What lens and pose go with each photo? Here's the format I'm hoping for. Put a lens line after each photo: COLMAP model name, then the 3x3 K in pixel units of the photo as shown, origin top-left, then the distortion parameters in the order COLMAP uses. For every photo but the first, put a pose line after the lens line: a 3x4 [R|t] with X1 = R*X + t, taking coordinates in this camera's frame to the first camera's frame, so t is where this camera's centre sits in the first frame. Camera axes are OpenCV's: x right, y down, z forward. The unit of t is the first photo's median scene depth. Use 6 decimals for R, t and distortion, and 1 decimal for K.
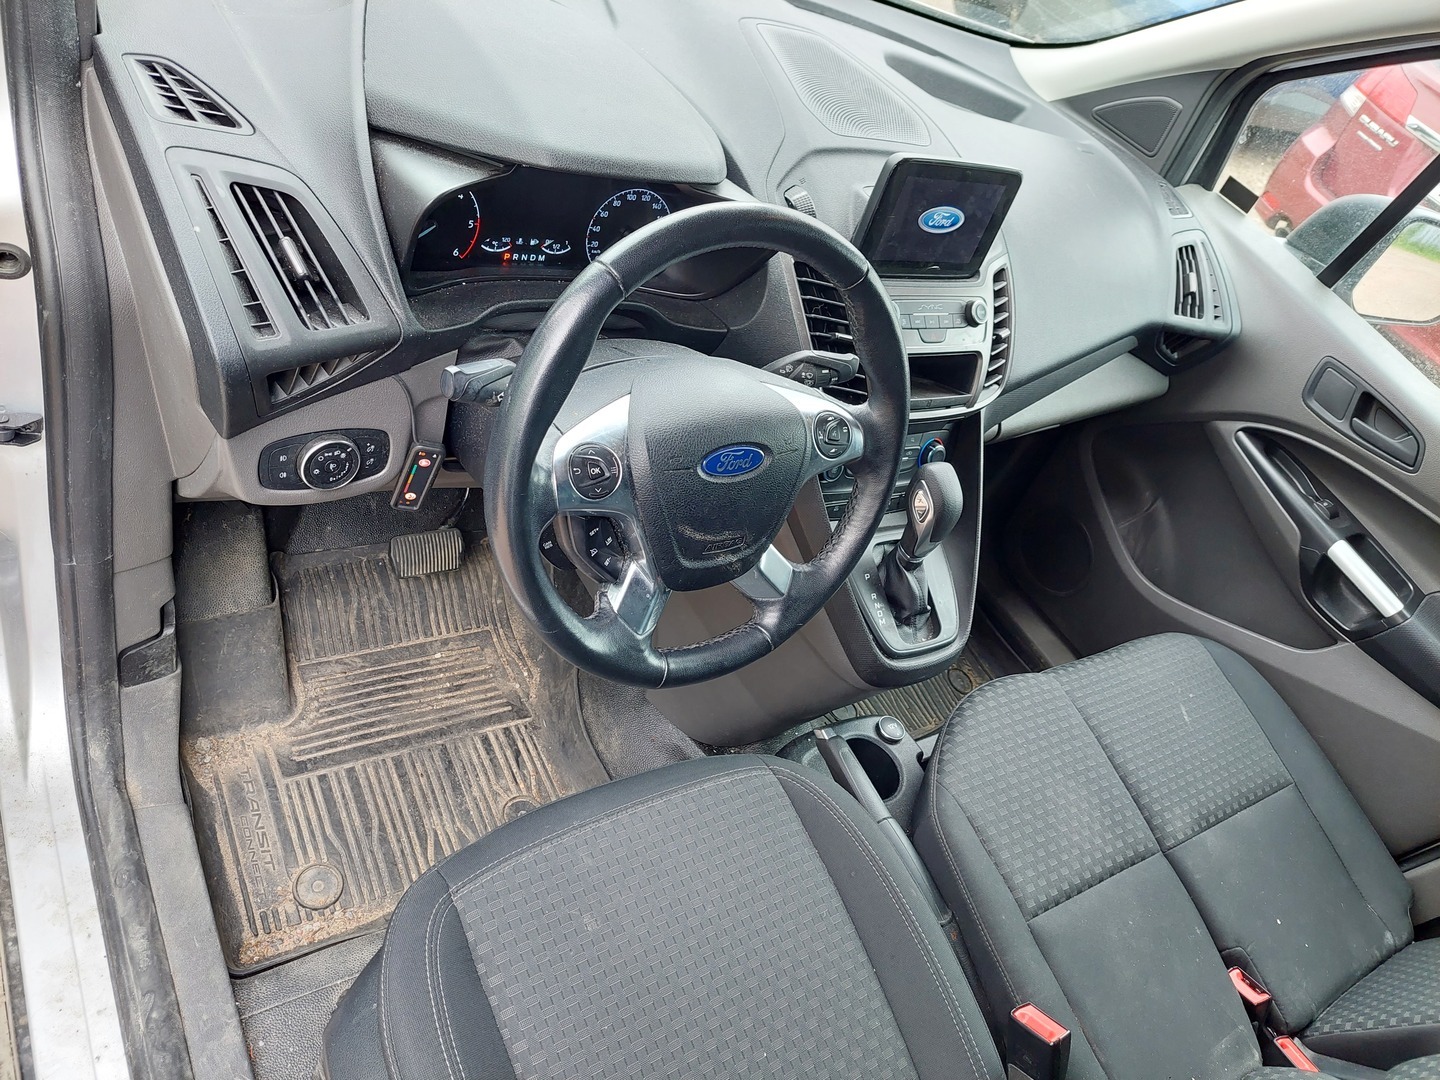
lens RADIAL K [[1008.3, 0, 712.2], [0, 1008.3, 493.9], [0, 0, 1]] dist [-0.000161, -0.000388]
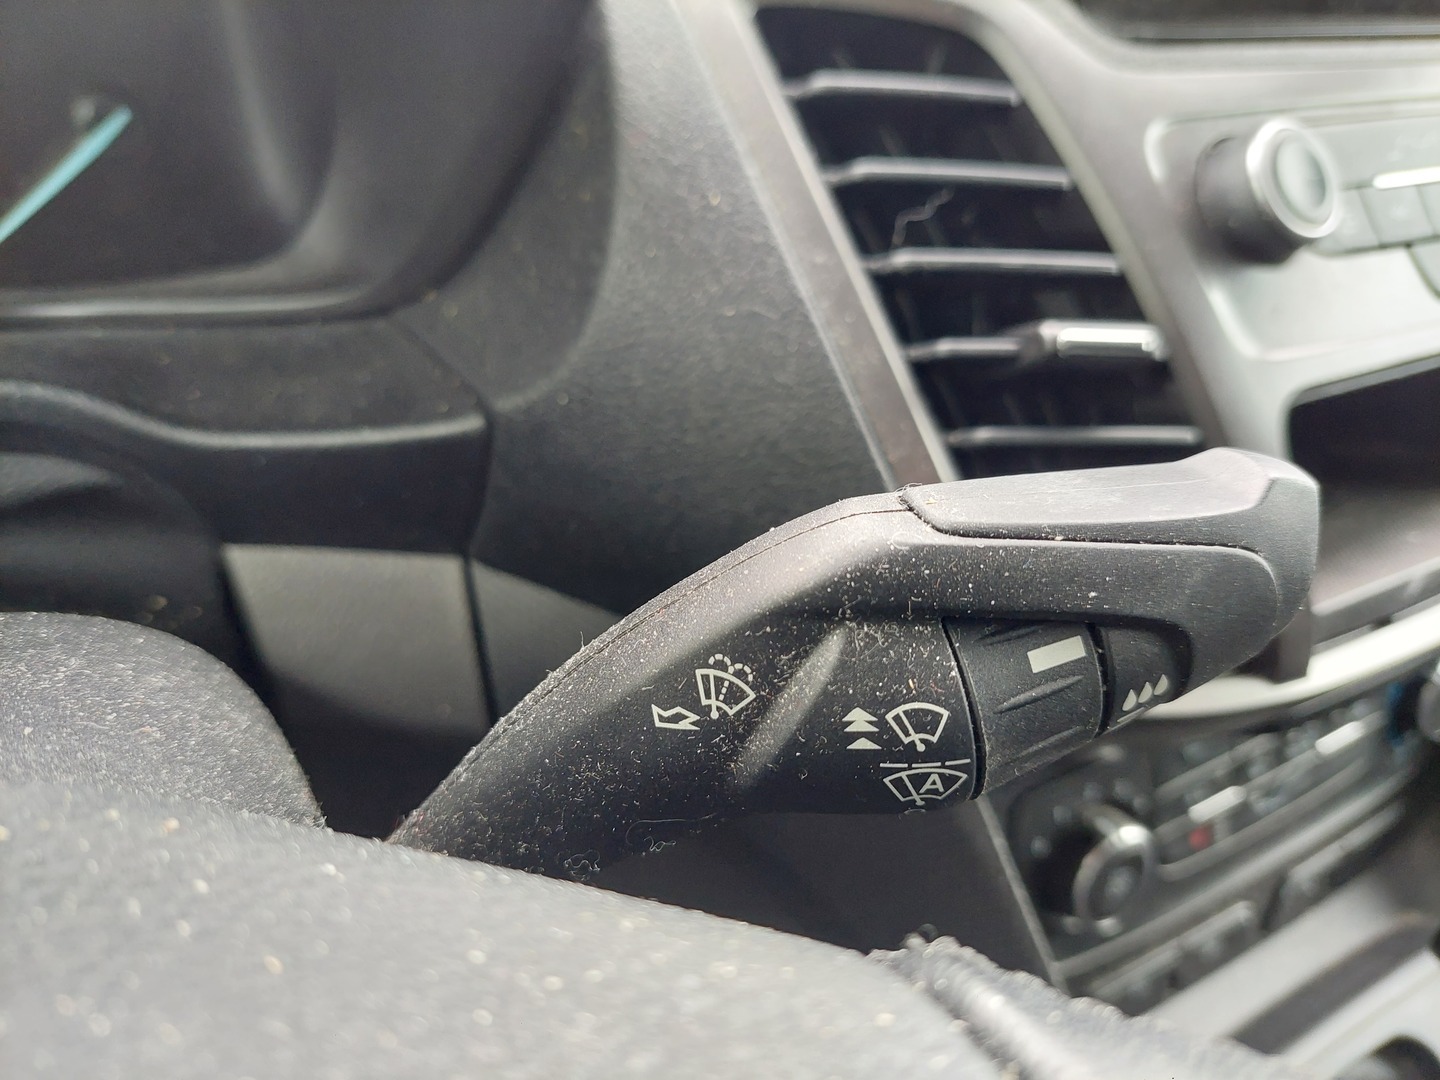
lens RADIAL K [[1024.4, 0, 722.9], [0, 1024.4, 542.0], [0, 0, 1]] dist [-0.001356, -0.004408]
pose [[0.975331, -0.165934, -0.145588, 0.105592], [0.162866, 0.986102, -0.032825, -0.151287], [0.149011, 0.008304, 0.988801, 0.981955]]
